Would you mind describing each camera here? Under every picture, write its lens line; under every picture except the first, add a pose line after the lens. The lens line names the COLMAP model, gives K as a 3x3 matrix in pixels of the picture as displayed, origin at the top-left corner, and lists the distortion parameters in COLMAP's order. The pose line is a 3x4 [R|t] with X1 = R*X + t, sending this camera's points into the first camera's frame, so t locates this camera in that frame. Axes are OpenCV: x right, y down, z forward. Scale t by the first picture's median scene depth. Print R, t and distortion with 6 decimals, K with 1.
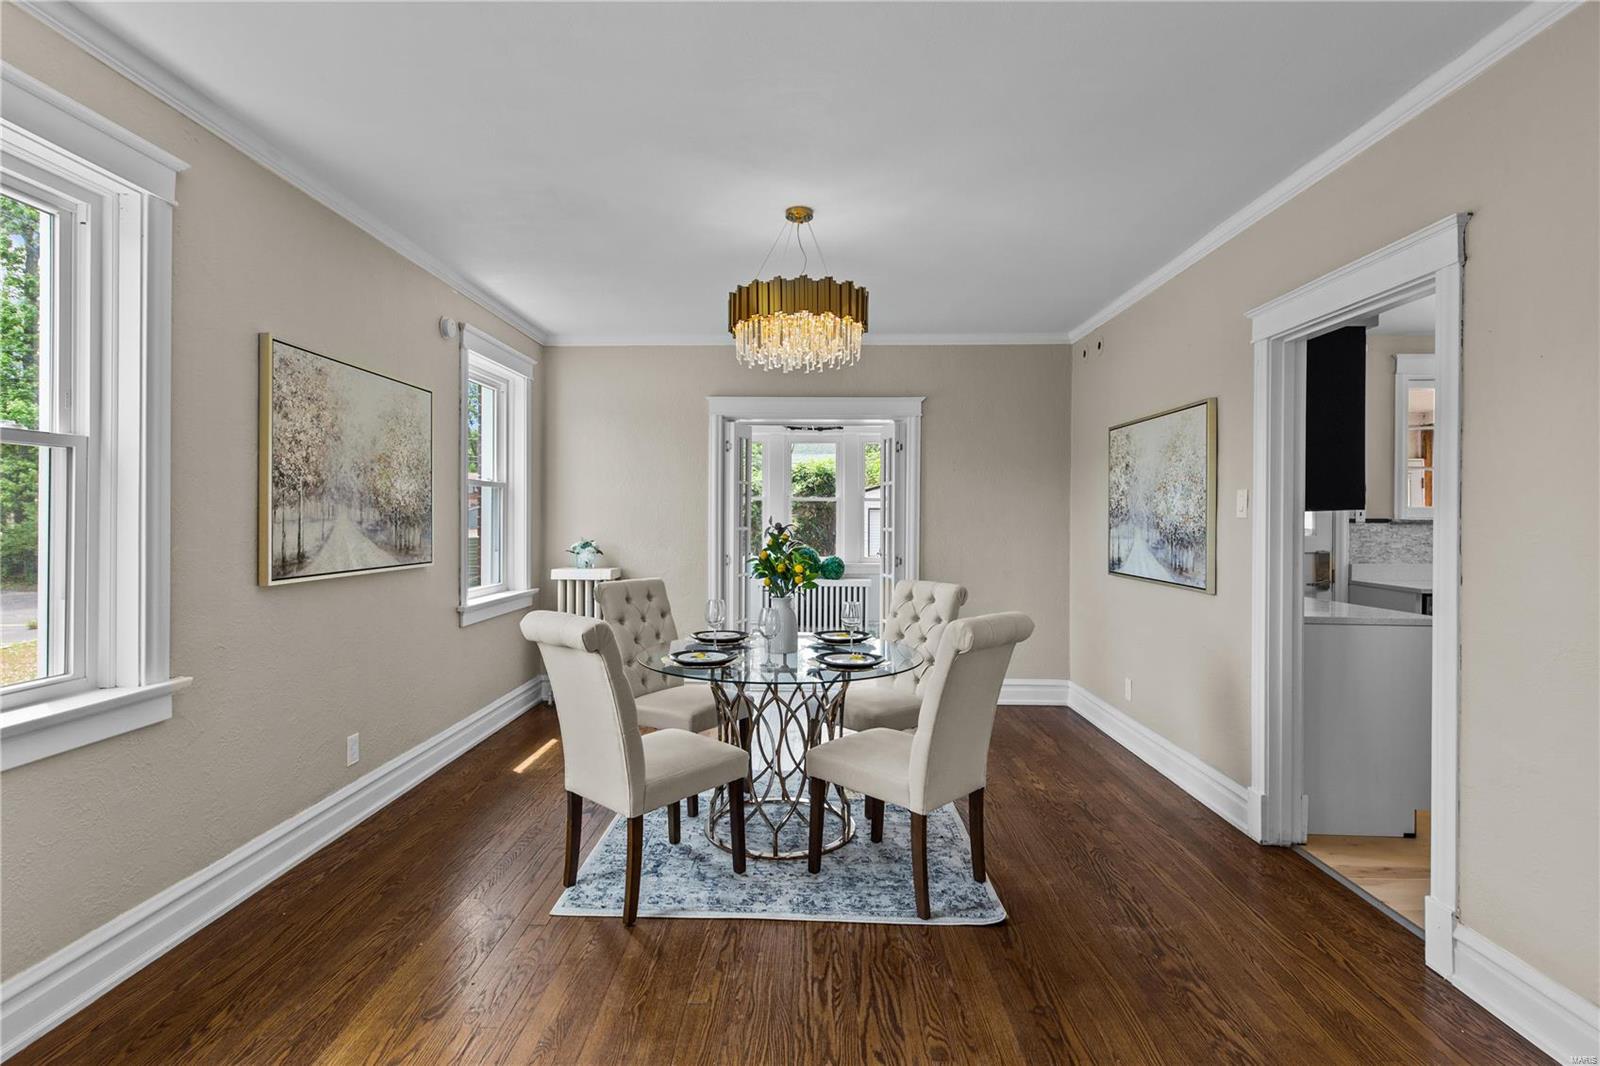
lens RADIAL K [[736.9, 0, 793.6], [0, 736.9, 521.5], [0, 0, 1]] dist [0.004577, -0.001800]
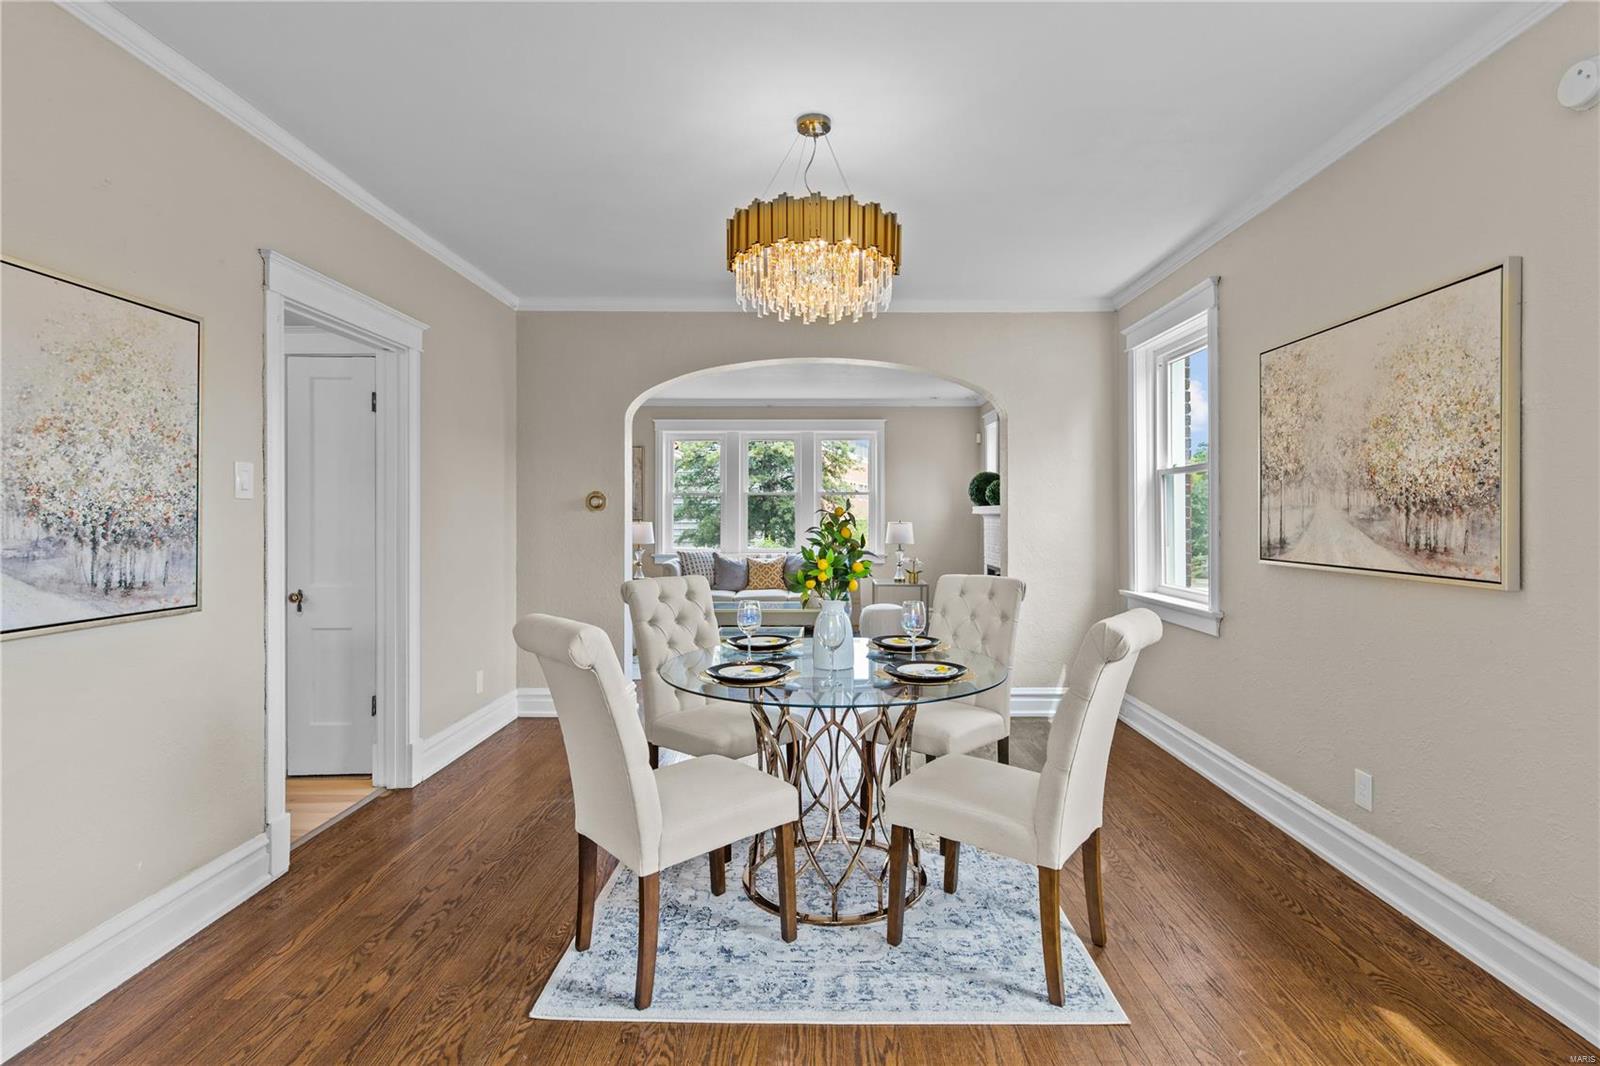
lens RADIAL K [[736.9, 0, 801.2], [0, 736.9, 516.6], [0, 0, 1]] dist [0.004577, -0.001800]
pose [[-0.999989, -0.004189, -0.001942, 0.023027], [-0.004200, 0.999977, 0.005258, 0.007548], [0.001920, 0.005266, -0.999984, 1.830508]]
